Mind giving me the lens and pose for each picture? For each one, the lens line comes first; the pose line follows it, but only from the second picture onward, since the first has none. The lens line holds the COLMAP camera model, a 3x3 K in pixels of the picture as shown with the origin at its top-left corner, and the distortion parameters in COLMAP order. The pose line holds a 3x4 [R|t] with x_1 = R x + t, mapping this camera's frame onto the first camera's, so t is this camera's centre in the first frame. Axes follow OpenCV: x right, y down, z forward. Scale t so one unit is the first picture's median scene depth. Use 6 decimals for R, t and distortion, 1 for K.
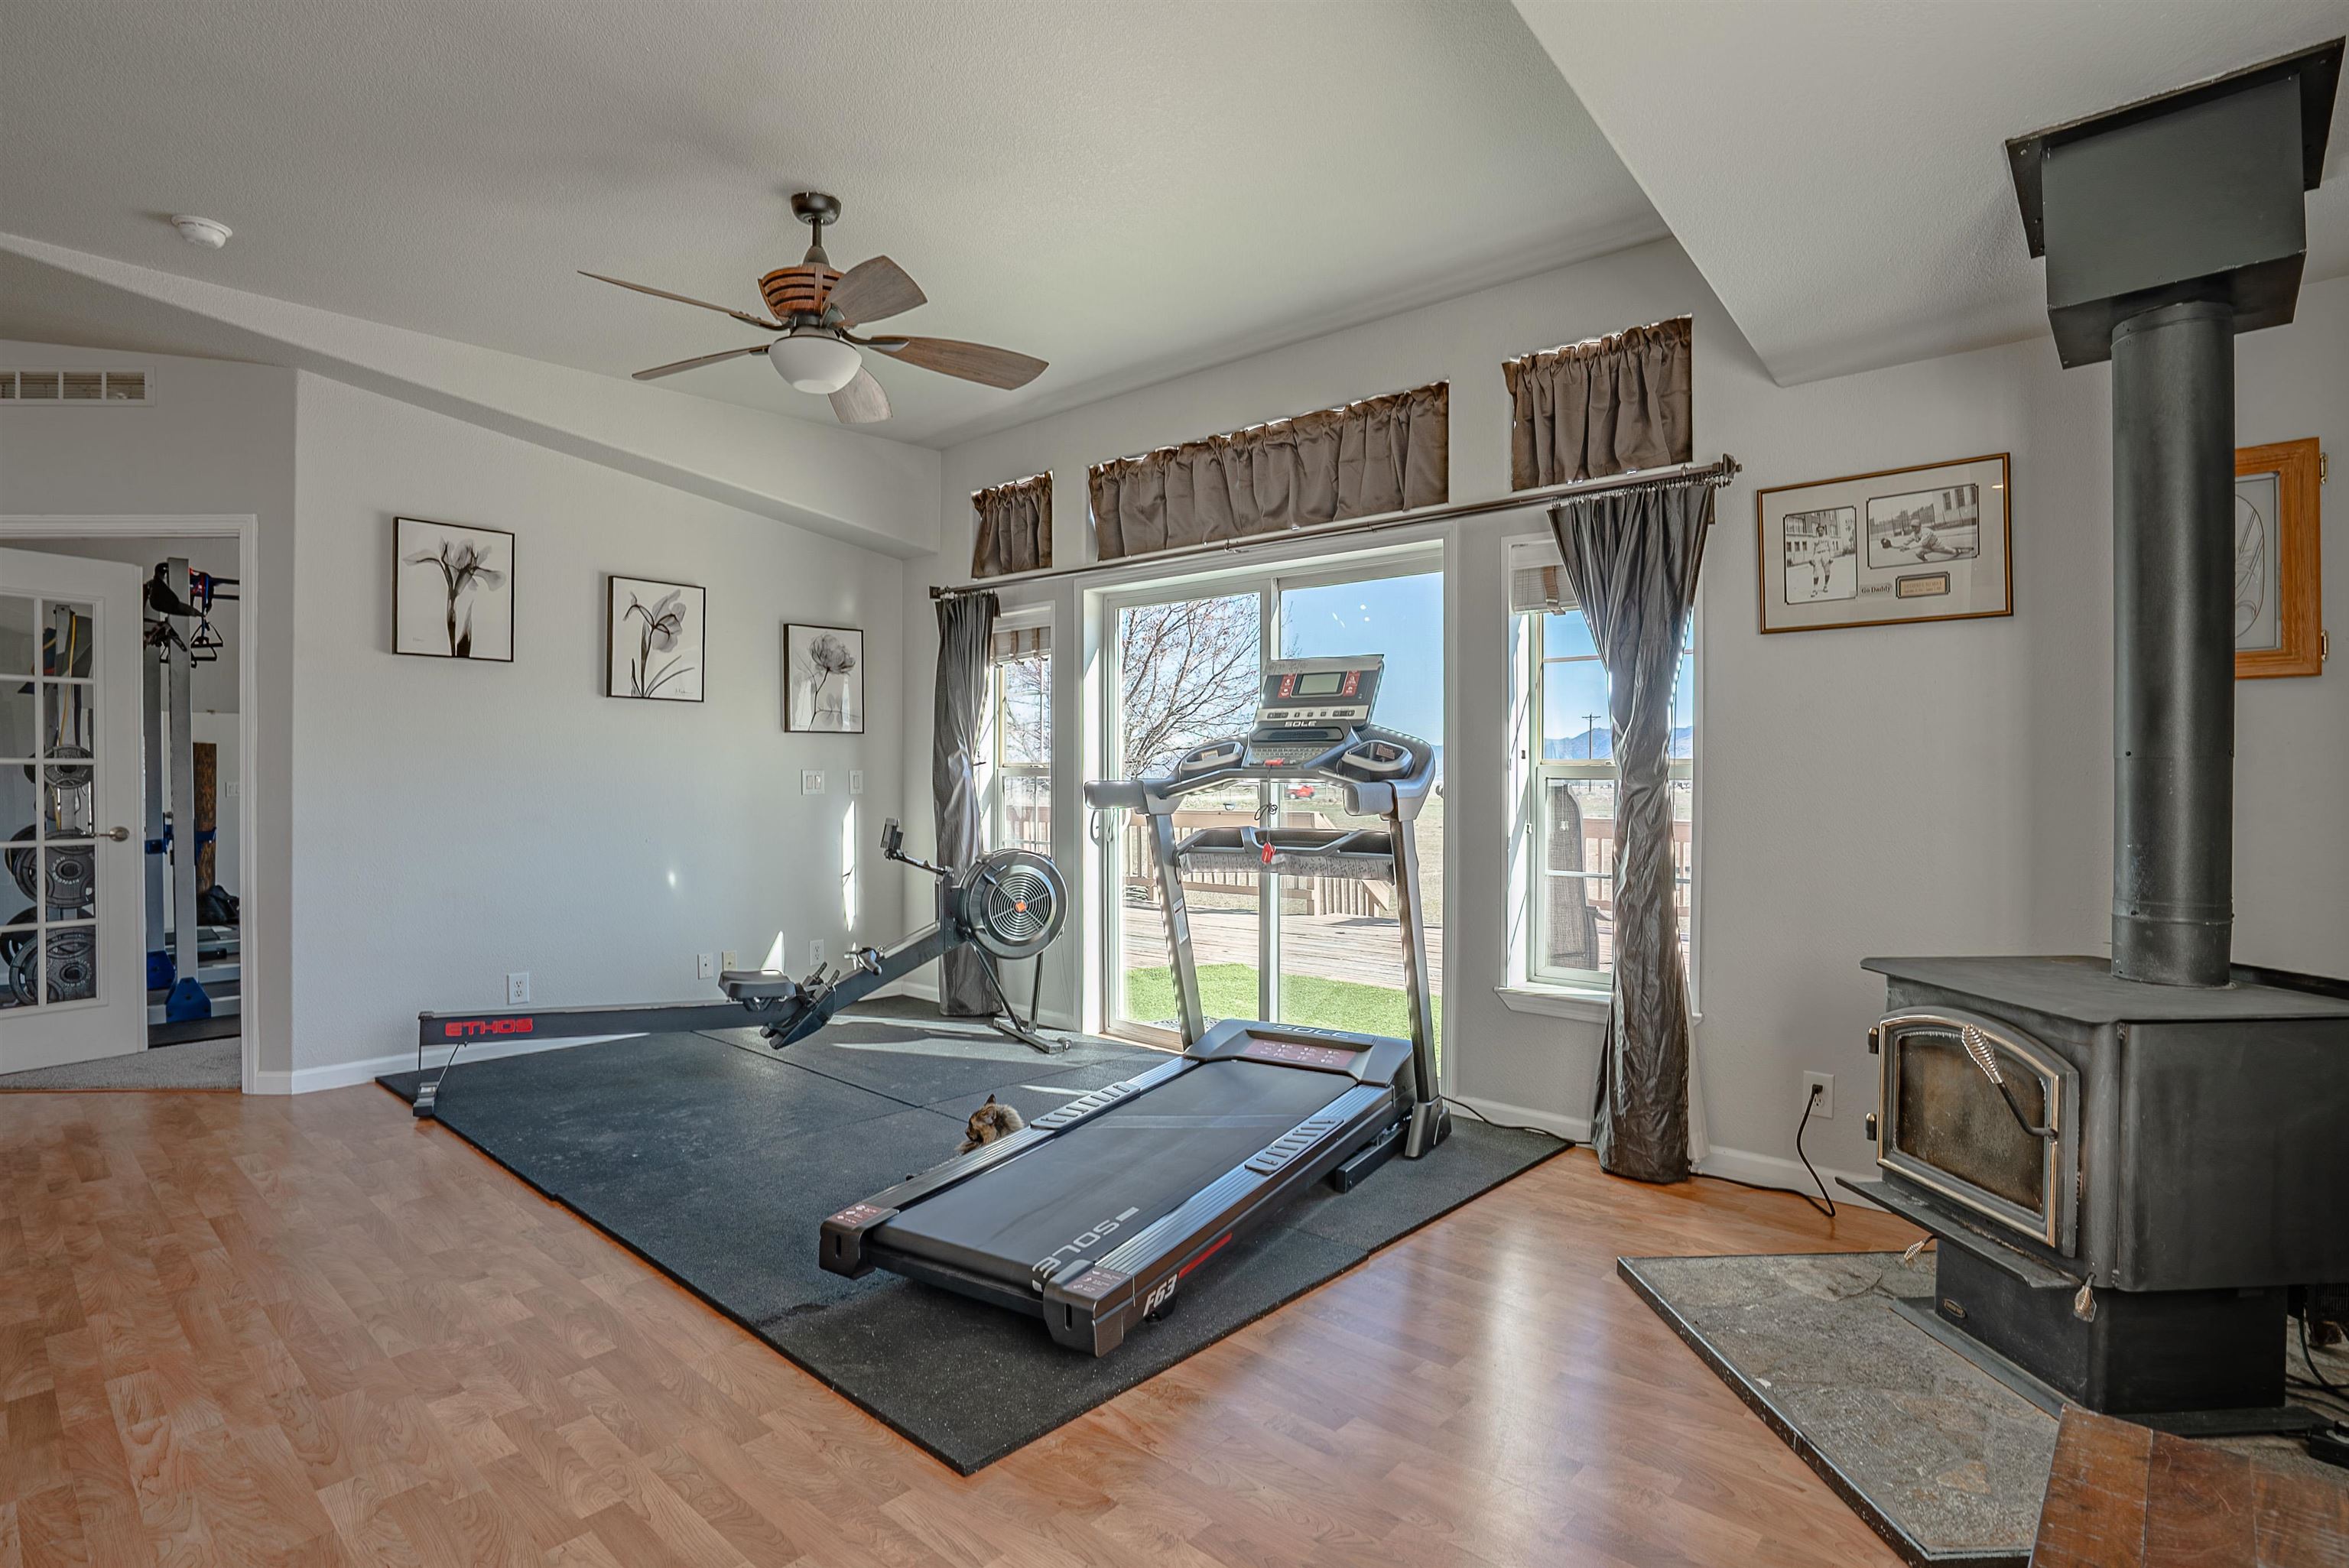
lens RADIAL K [[1145.3, 0, 1174.5], [0, 1145.3, 784.0], [0, 0, 1]] dist [-0.062180, 0.022972]
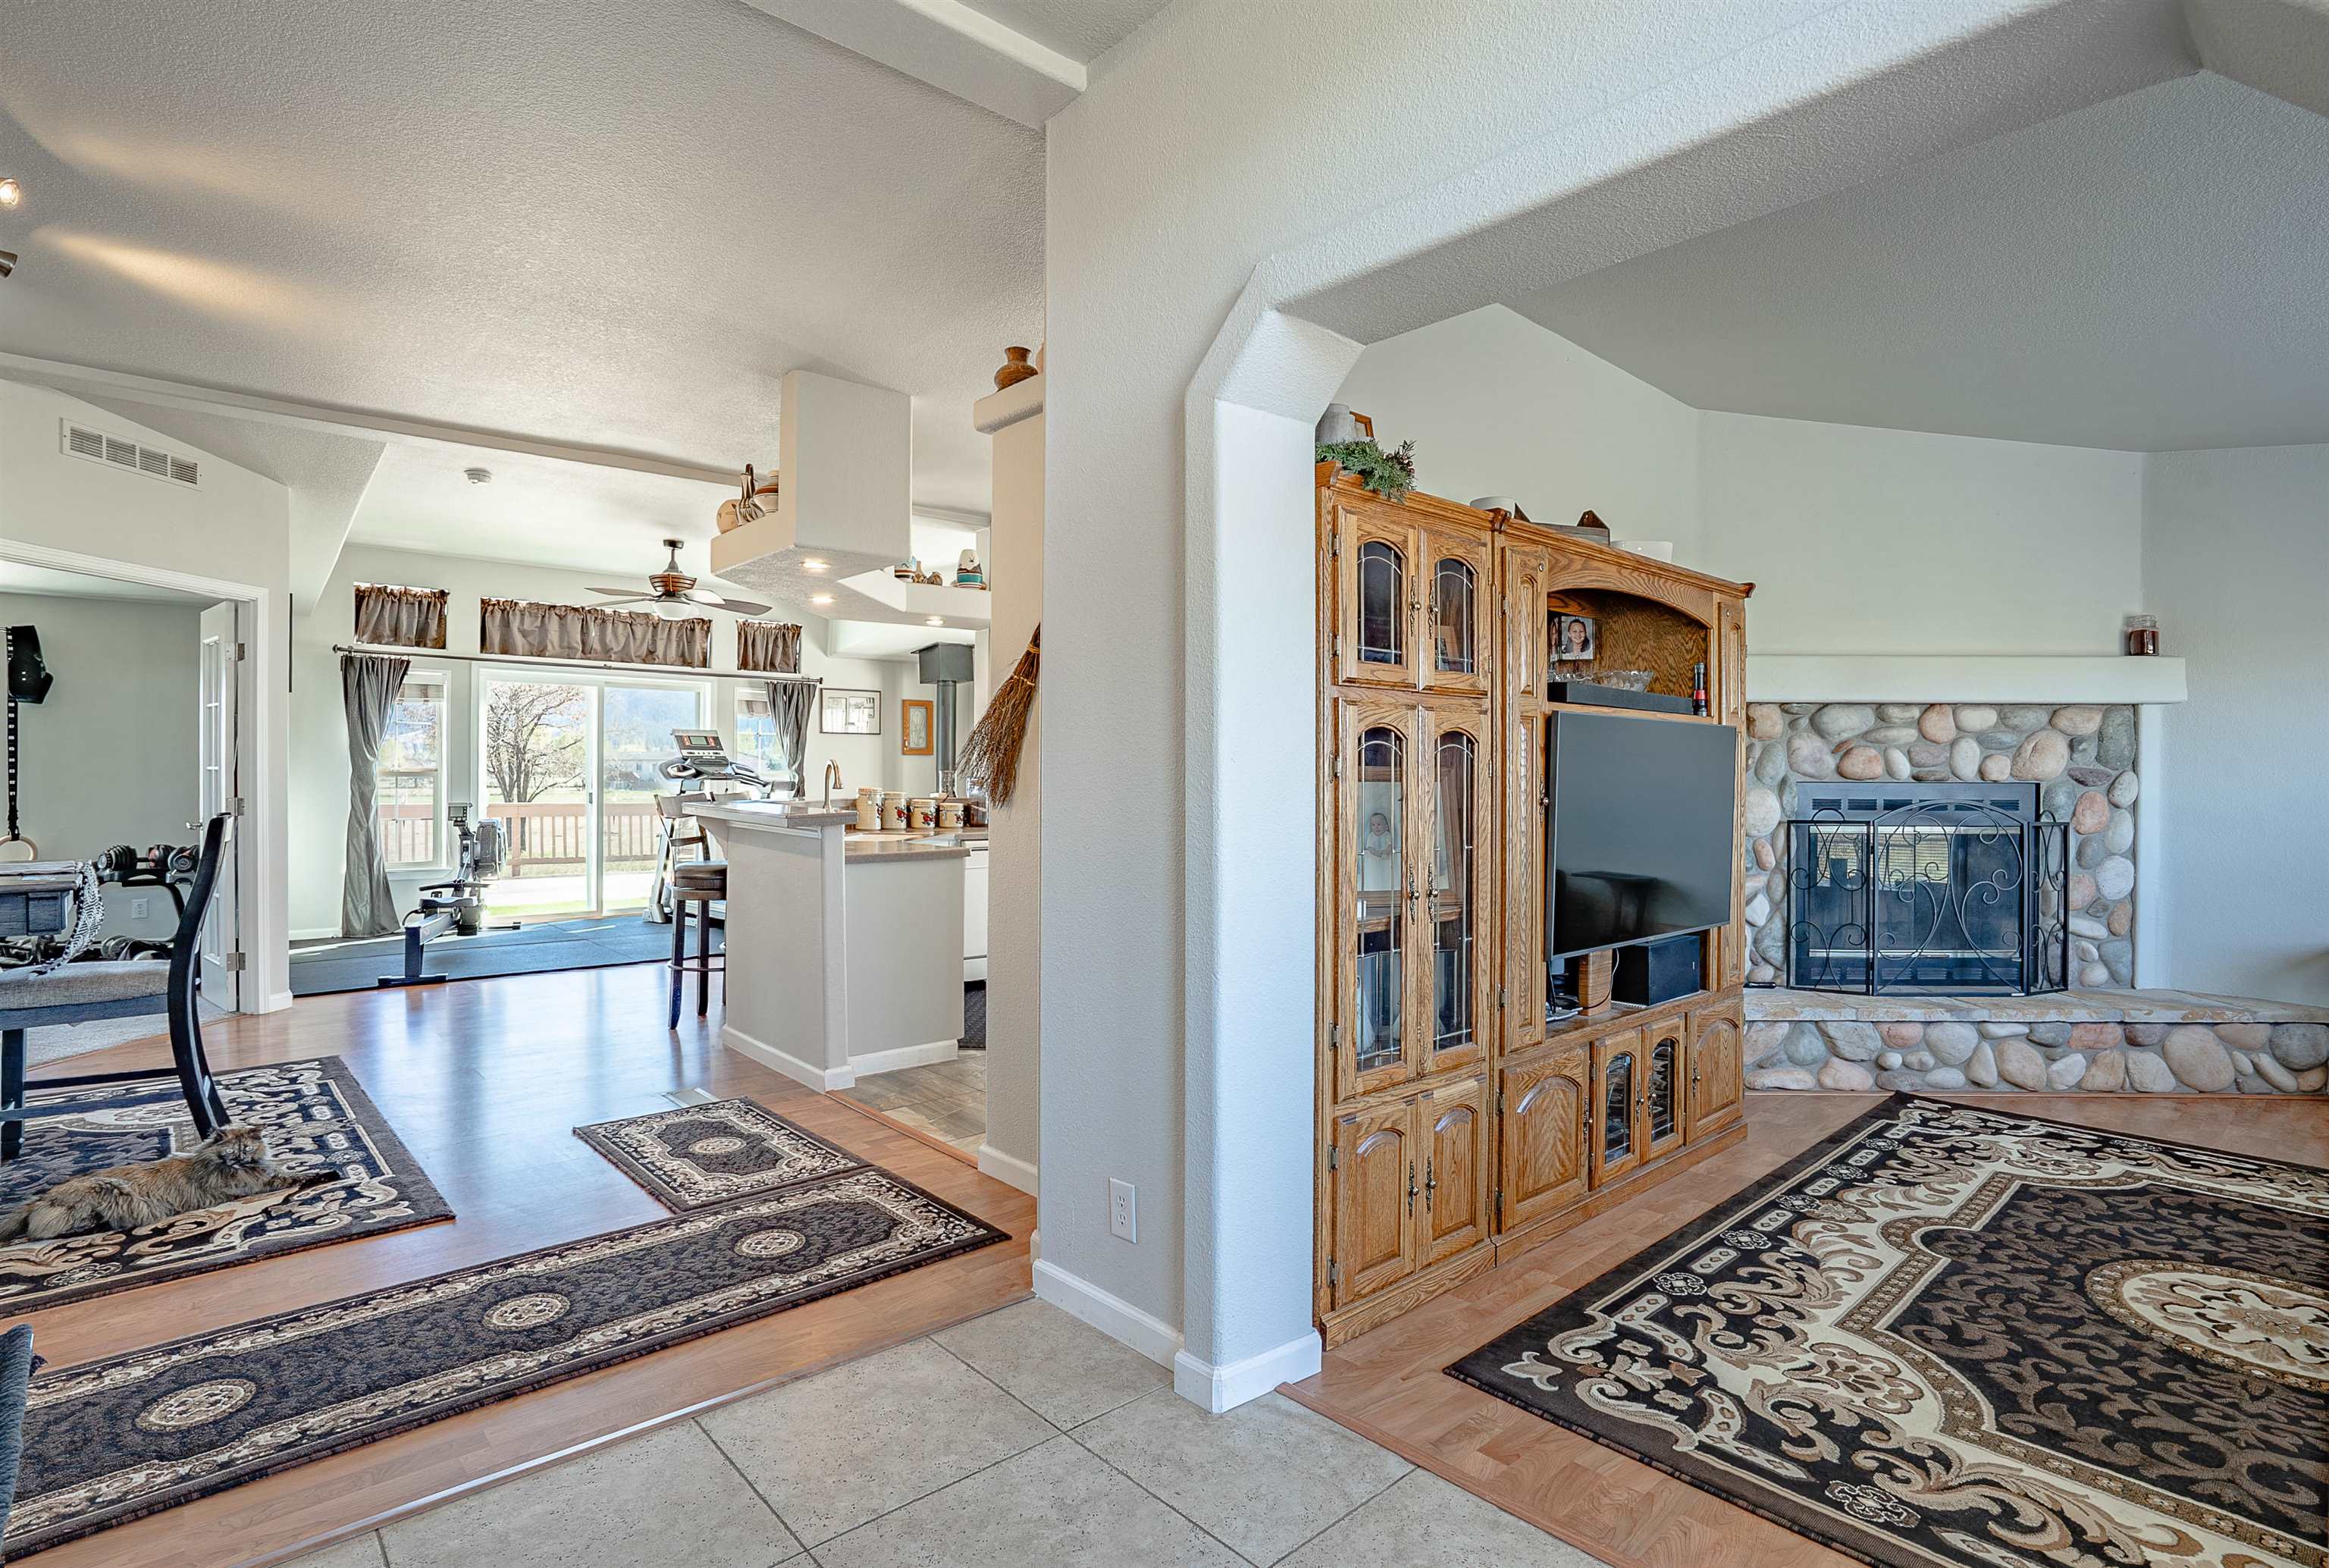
lens RADIAL K [[1159.0, 0, 1164.5], [0, 1159.0, 784.0], [0, 0, 1]] dist [-0.056636, 0.000121]
pose [[0.108771, -0.006026, 0.994049, -2.100600], [0.007731, 0.999957, 0.005216, 0.002933], [-0.994037, 0.007118, 0.108813, -0.262973]]
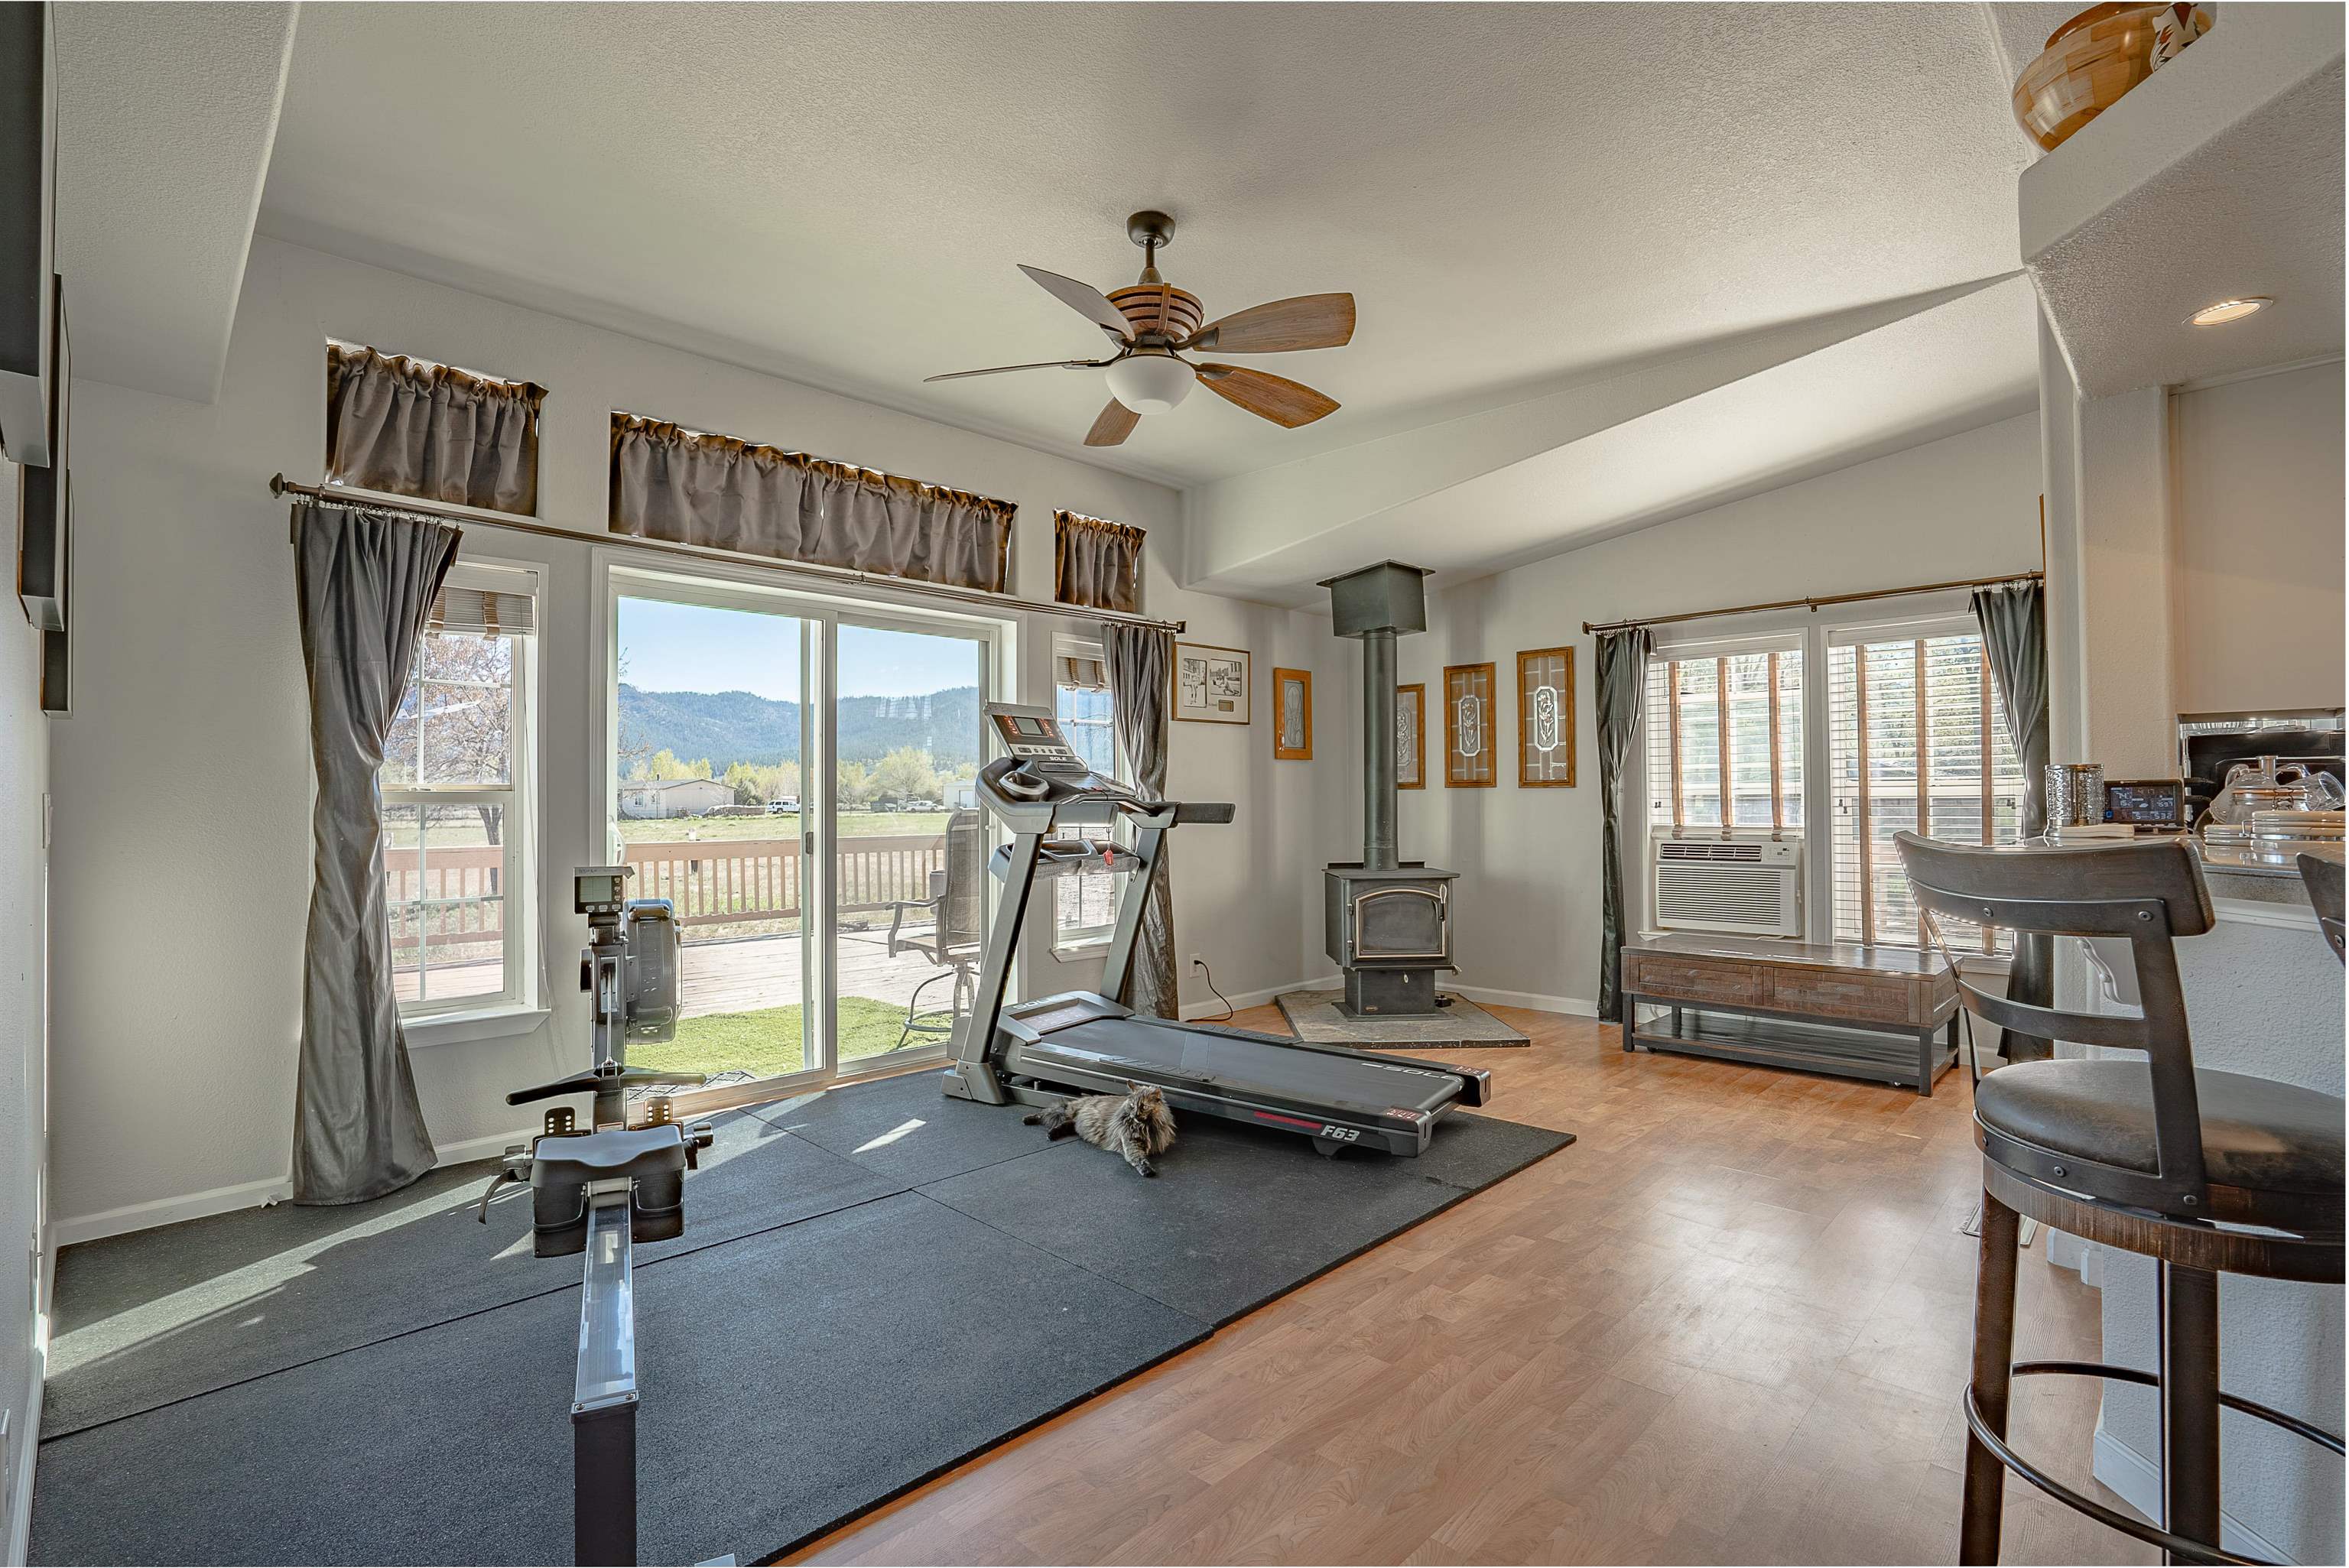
lens RADIAL K [[1075.8, 0, 1118.9], [0, 1075.8, 794.9], [0, 0, 1]] dist [-0.055611, 0.017394]
pose [[0.089128, 0.000559, 0.996020, -0.979079], [0.011224, 0.999936, -0.001565, -0.007218], [-0.995957, 0.011319, 0.089116, 0.740812]]
